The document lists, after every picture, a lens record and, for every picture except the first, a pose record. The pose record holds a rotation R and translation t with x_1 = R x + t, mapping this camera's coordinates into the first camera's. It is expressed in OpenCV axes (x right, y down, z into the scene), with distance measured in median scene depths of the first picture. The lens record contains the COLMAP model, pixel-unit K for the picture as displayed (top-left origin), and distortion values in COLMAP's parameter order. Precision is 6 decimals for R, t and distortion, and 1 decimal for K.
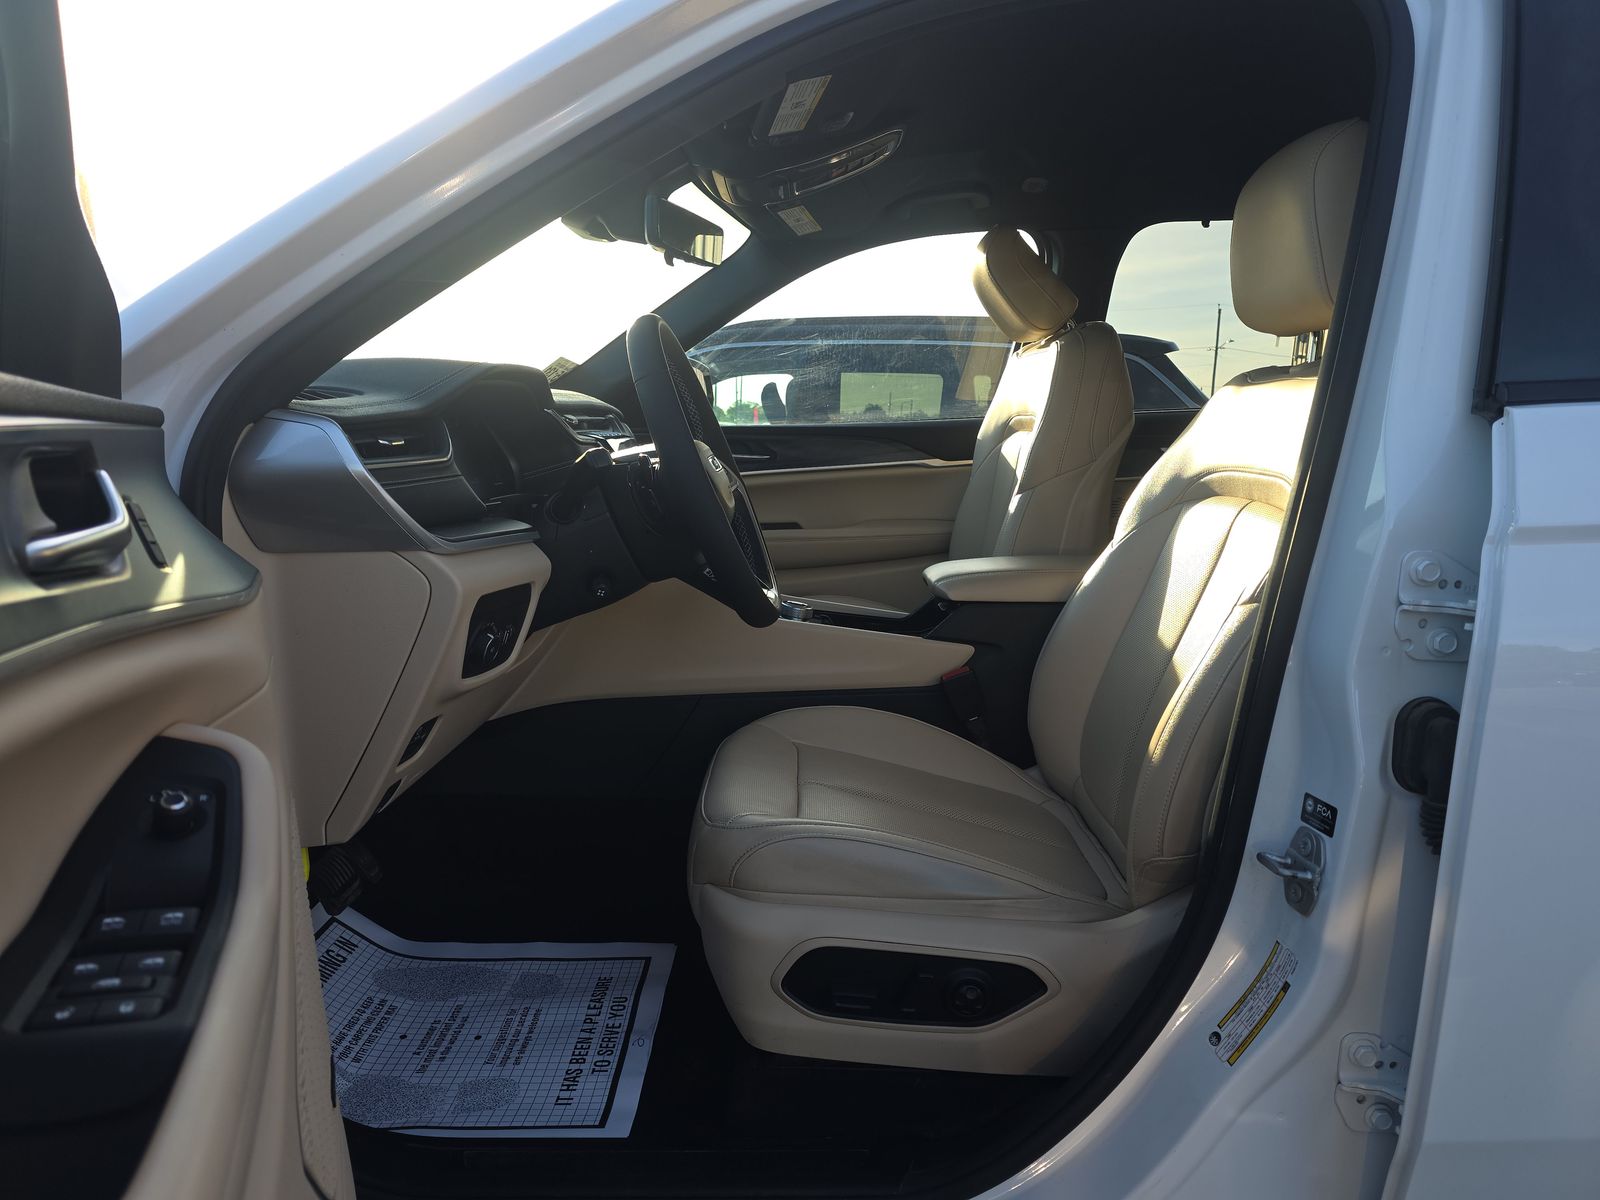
lens RADIAL K [[1088.3, 0, 798.9], [0, 1088.3, 600.2], [0, 0, 1]] dist [0.022288, -0.029834]
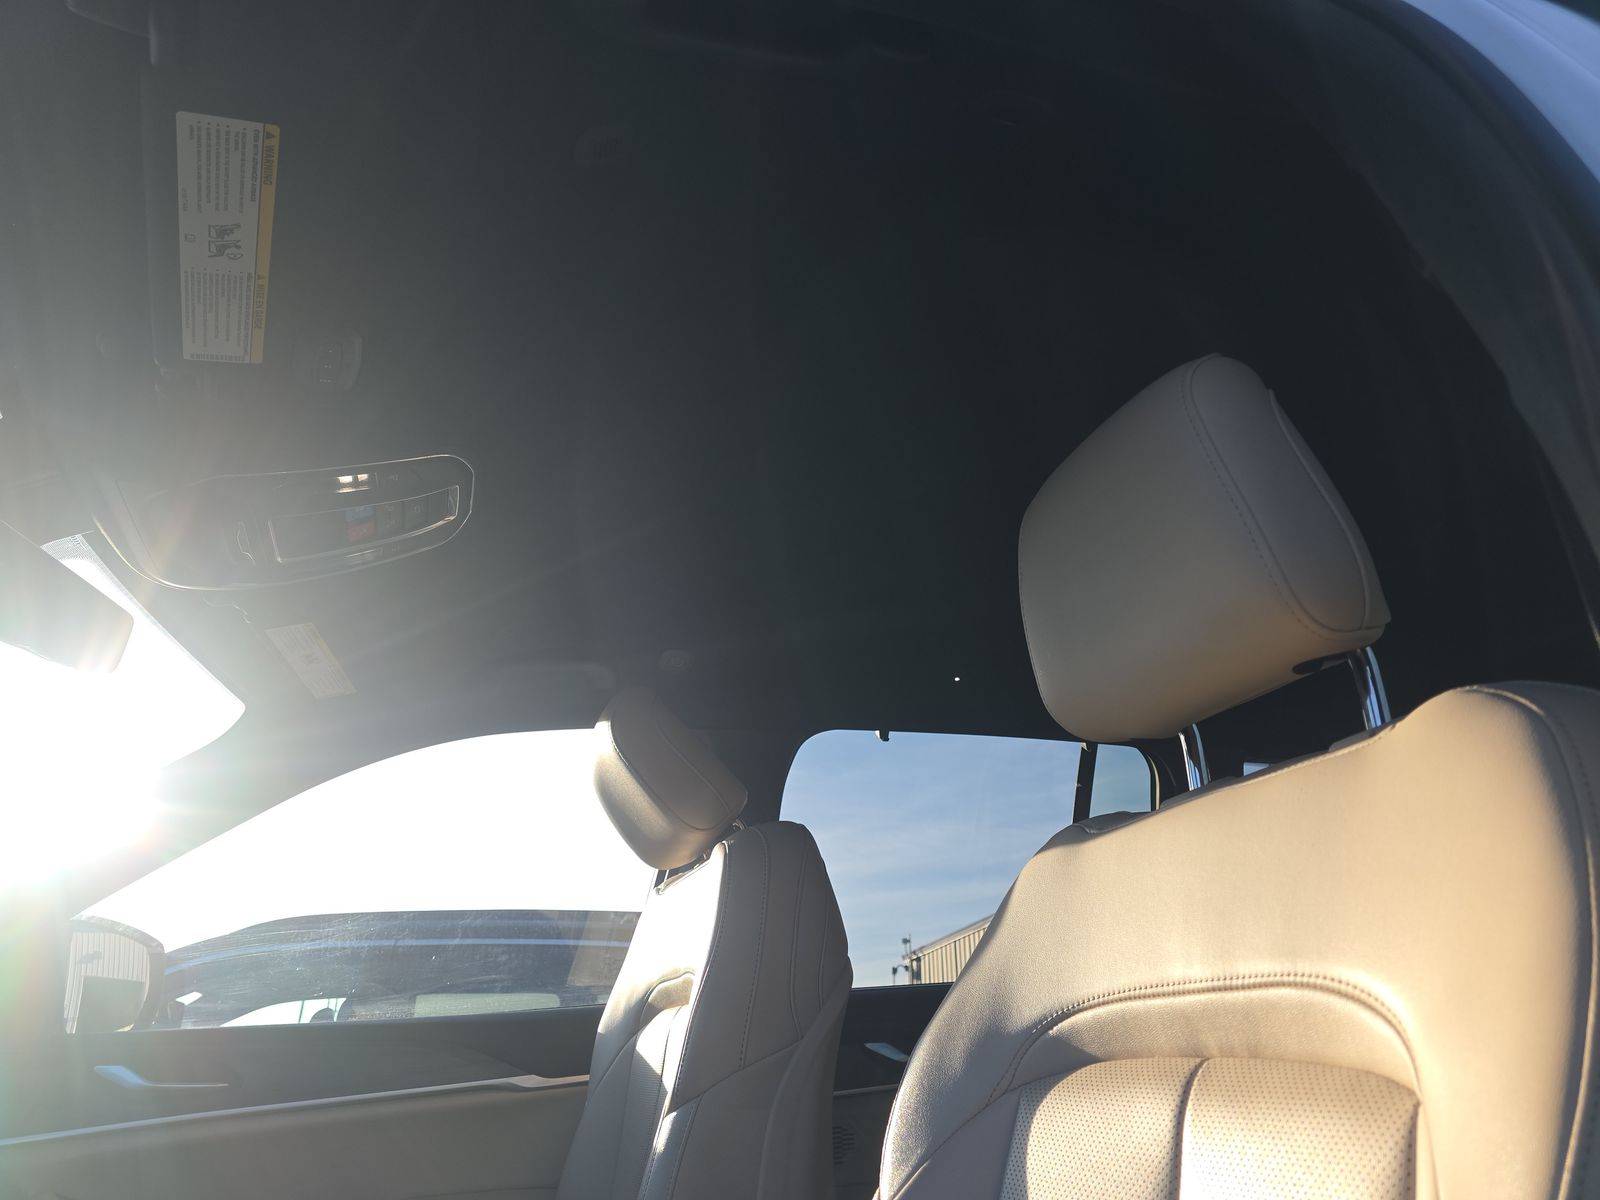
lens RADIAL K [[1088.3, 0, 804.2], [0, 1088.3, 595.9], [0, 0, 1]] dist [0.022288, -0.029834]
pose [[0.944923, 0.086821, 0.315568, 0.061593], [0.098863, 0.843422, -0.528077, -0.018304], [-0.312005, 0.530189, 0.788386, 0.365558]]
